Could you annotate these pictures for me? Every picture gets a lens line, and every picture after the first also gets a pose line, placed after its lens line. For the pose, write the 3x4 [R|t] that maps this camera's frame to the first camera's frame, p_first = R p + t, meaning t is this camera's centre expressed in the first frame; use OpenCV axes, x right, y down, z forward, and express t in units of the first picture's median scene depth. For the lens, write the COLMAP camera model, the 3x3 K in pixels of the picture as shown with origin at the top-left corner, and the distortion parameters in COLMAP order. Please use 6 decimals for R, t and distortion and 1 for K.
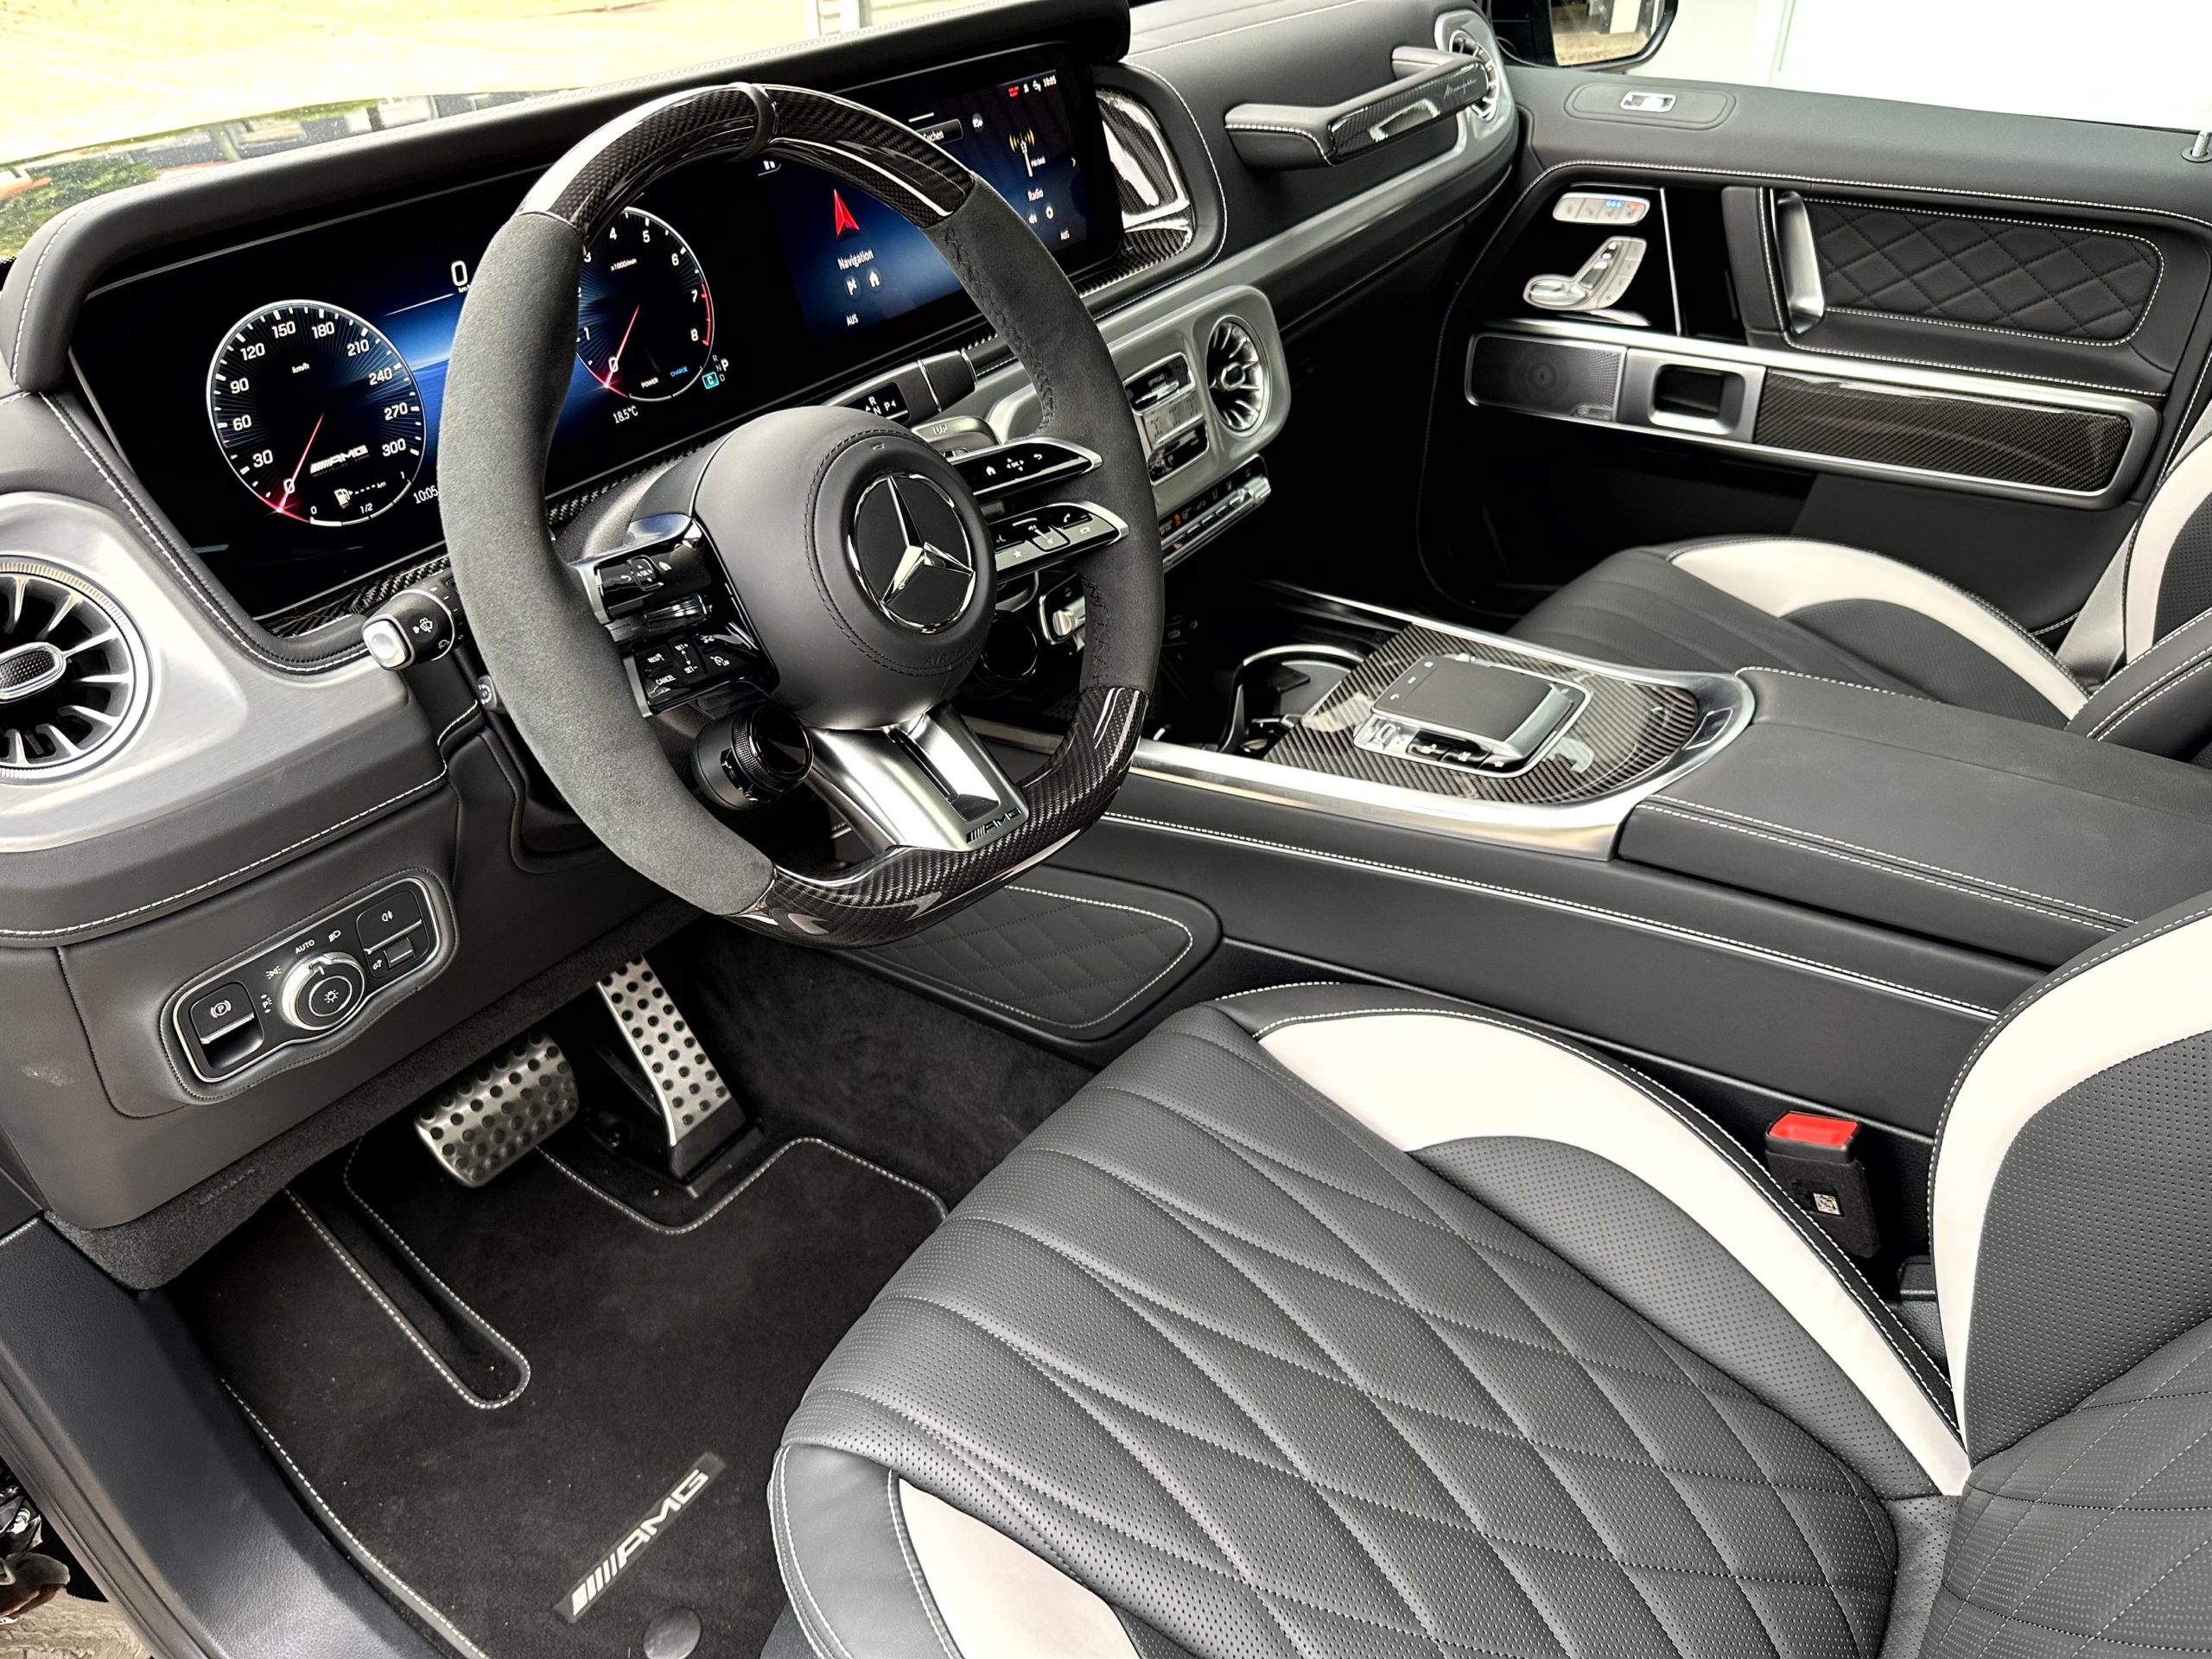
lens RADIAL K [[1536.7, 0, 1119.6], [0, 1536.7, 832.4], [0, 0, 1]] dist [0.127677, -0.304227]
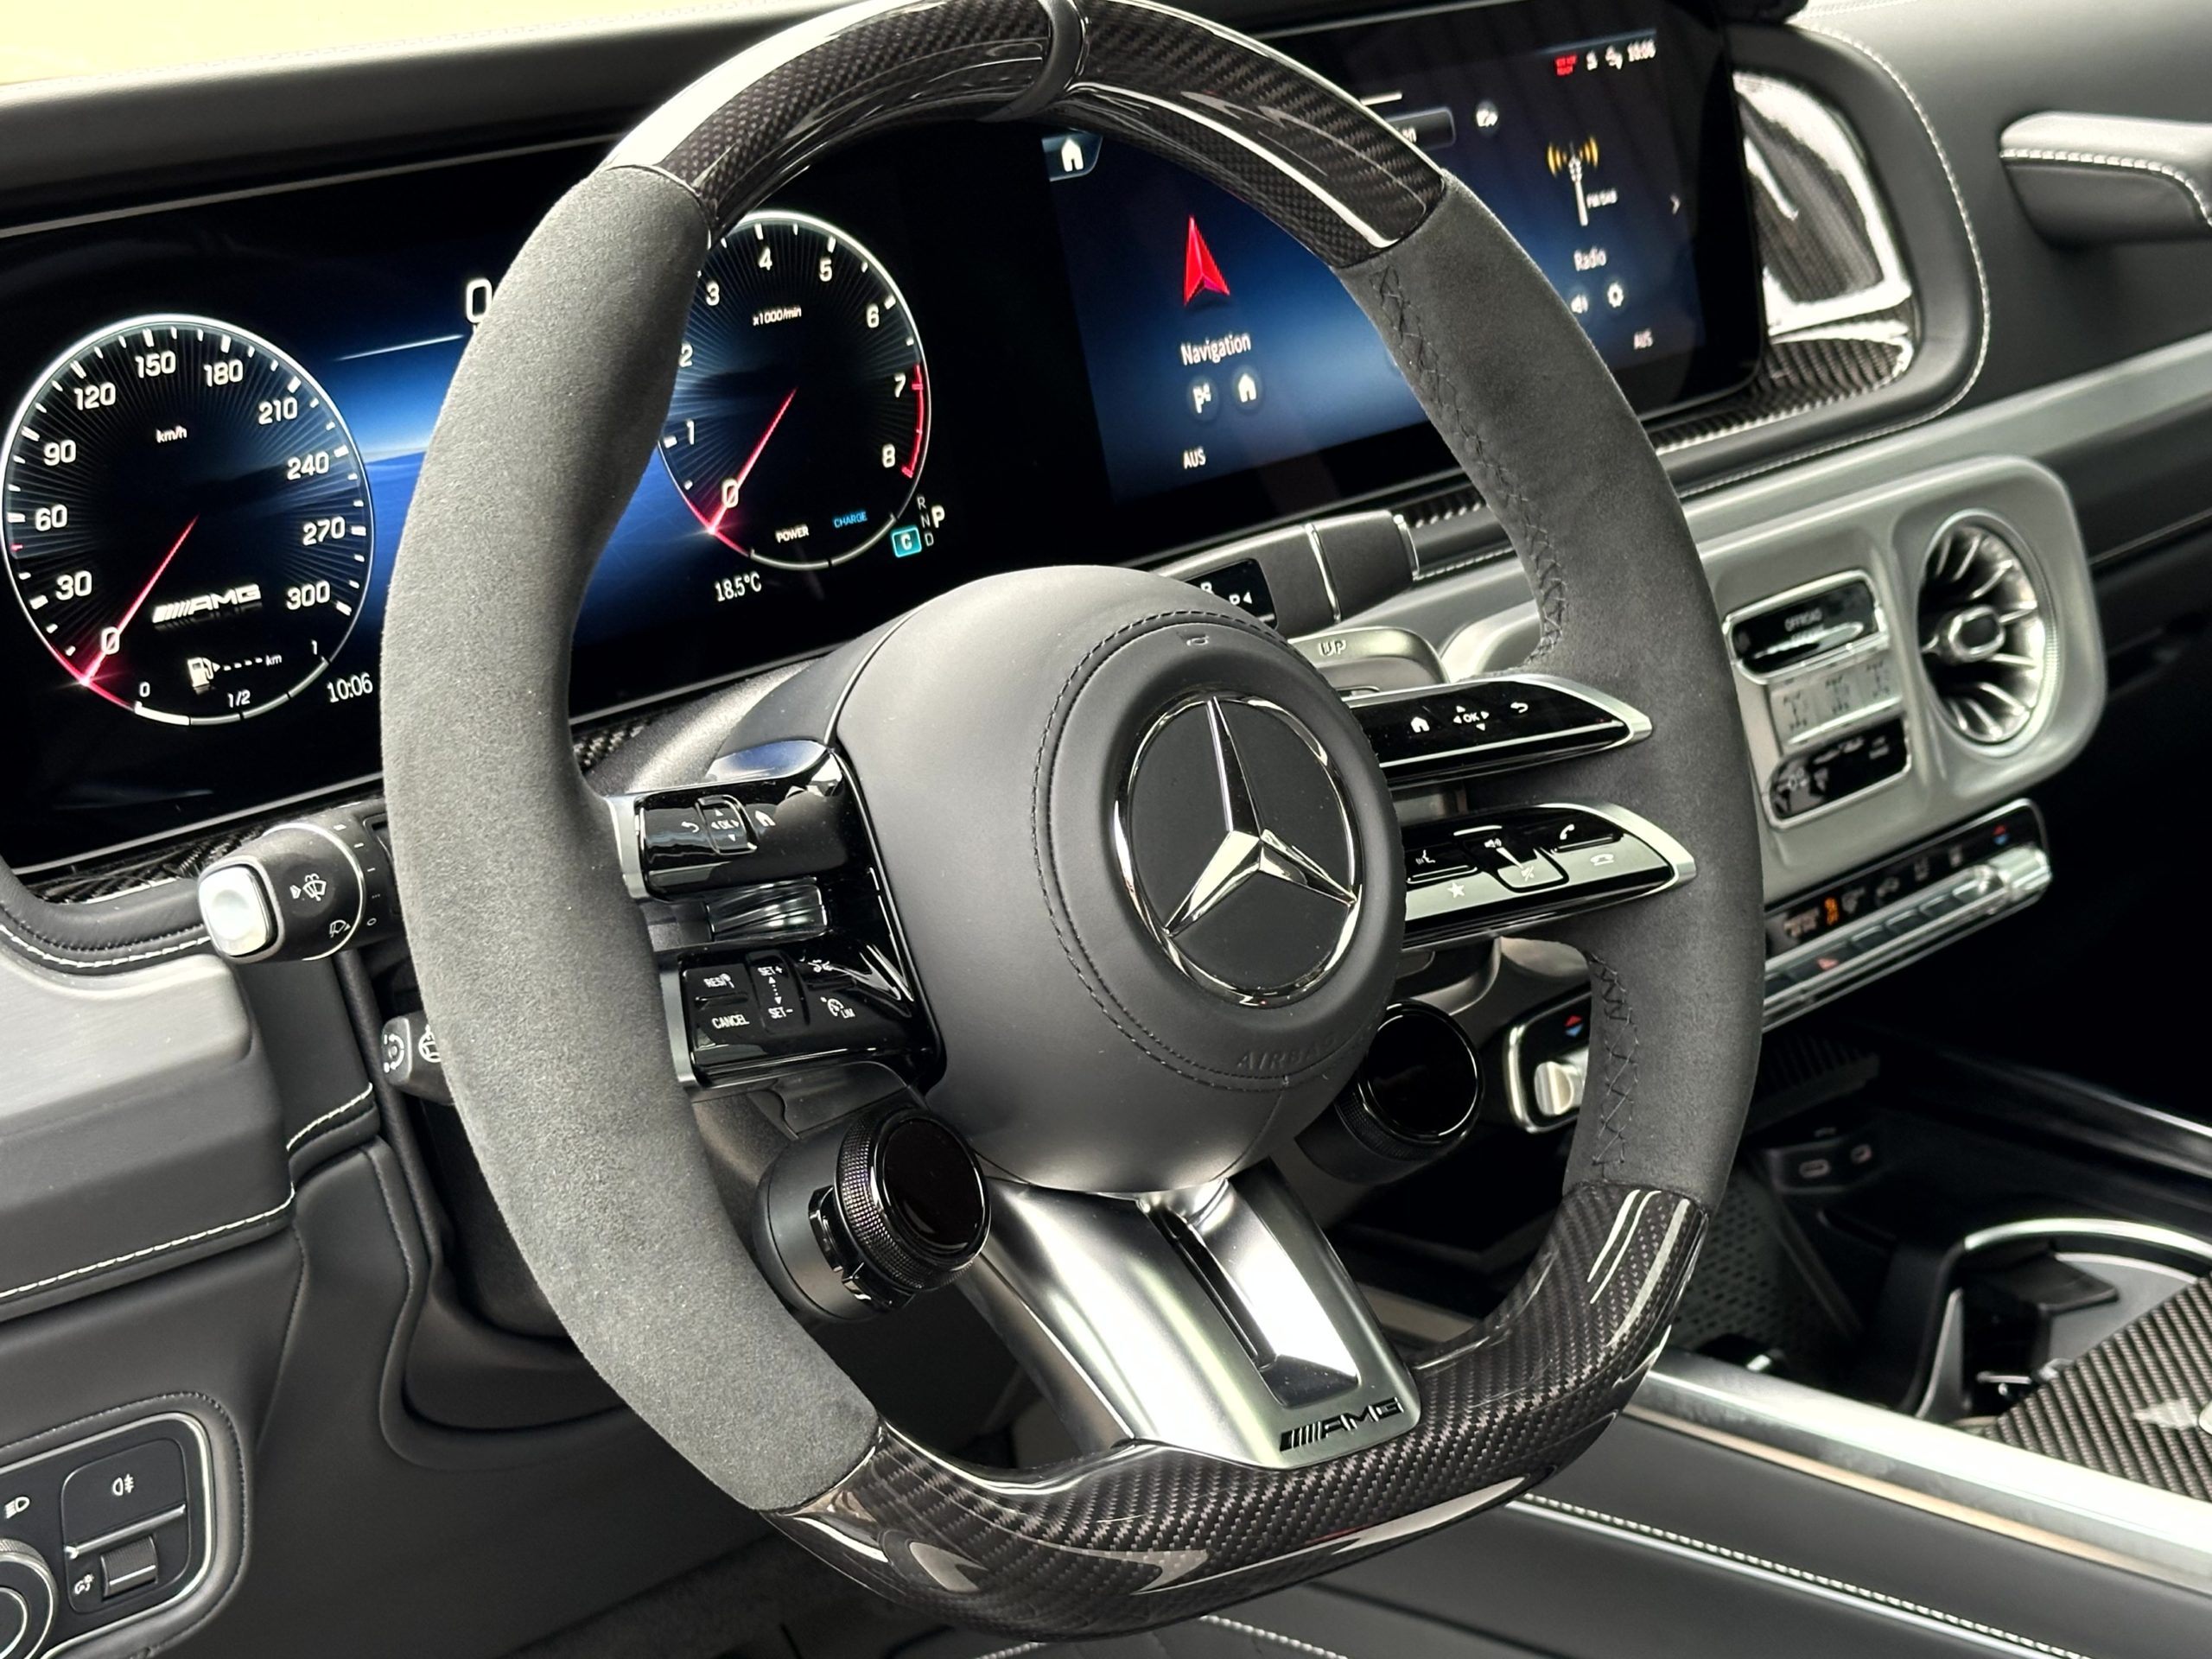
lens RADIAL K [[3520.3, 0, 1106.0], [0, 3520.3, 829.5], [0, 0, 1]] dist [0.109778, -0.006043]
pose [[0.978081, 0.081176, -0.191751, 0.036463], [-0.126647, 0.962880, -0.238376, 0.078302], [0.165283, 0.257436, 0.952055, -0.082086]]
